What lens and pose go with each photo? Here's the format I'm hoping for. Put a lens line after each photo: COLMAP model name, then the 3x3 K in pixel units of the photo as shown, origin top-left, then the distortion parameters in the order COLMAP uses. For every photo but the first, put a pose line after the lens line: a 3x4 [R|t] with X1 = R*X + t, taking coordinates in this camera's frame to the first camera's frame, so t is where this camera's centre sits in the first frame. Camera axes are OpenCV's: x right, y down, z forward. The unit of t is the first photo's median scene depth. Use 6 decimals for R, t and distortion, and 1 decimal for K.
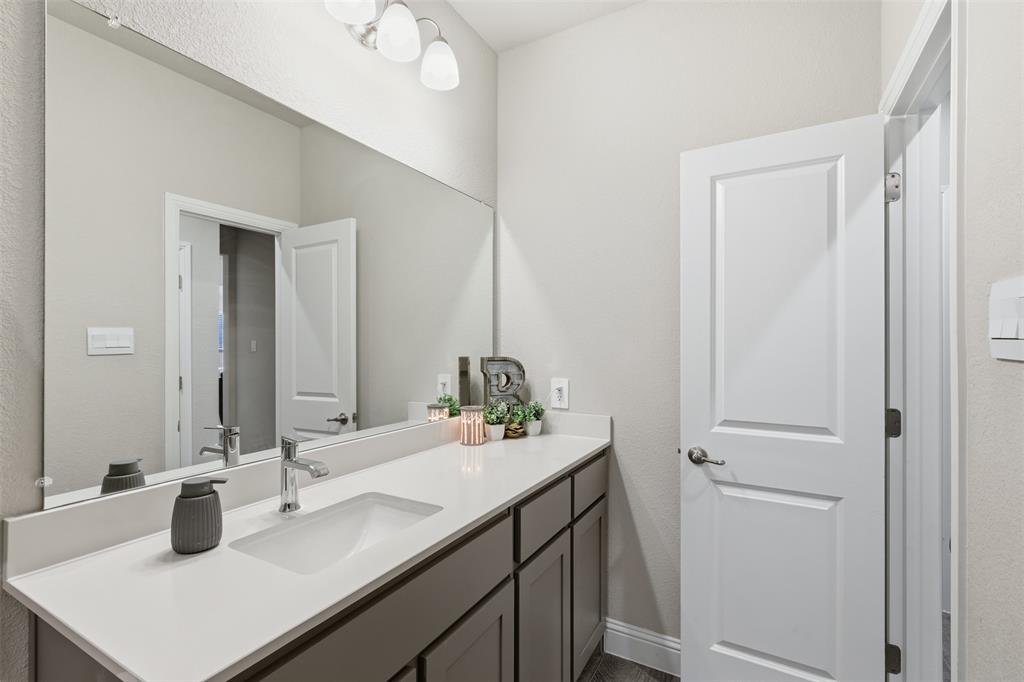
lens RADIAL K [[462.4, 0, 512.0], [0, 462.4, 341.0], [0, 0, 1]] dist [-0.000413, 0.000174]
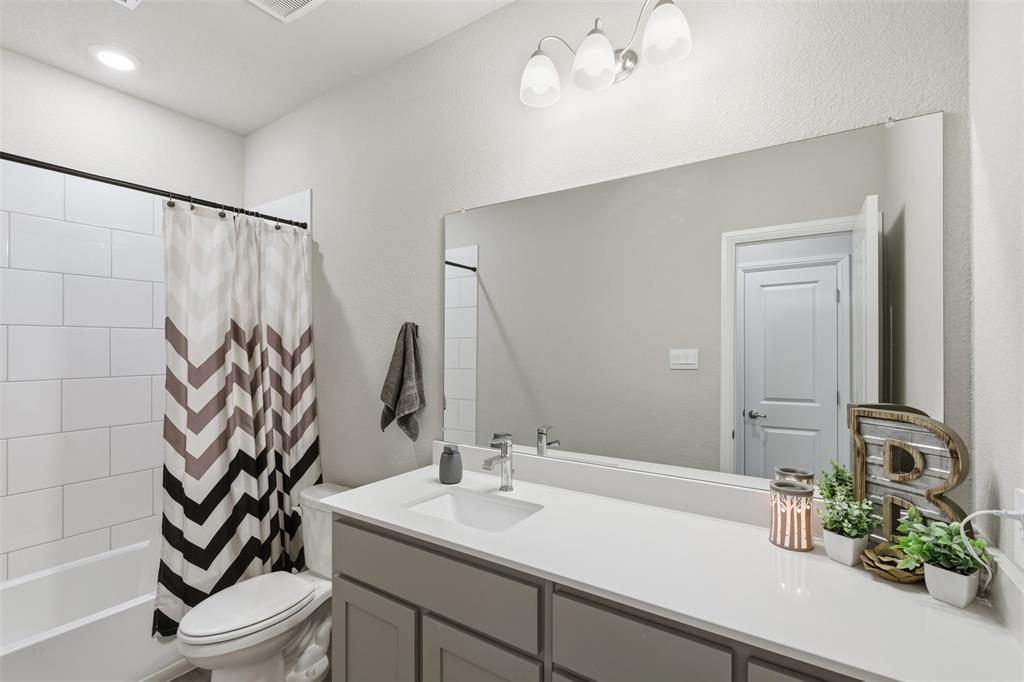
lens RADIAL K [[462.4, 0, 512.0], [0, 462.4, 341.0], [0, 0, 1]] dist [-0.000413, 0.000174]
pose [[-0.073033, -0.008954, -0.997289, 0.555956], [0.008304, 0.999920, -0.009586, -0.048059], [0.997295, -0.008982, -0.072952, 0.662177]]
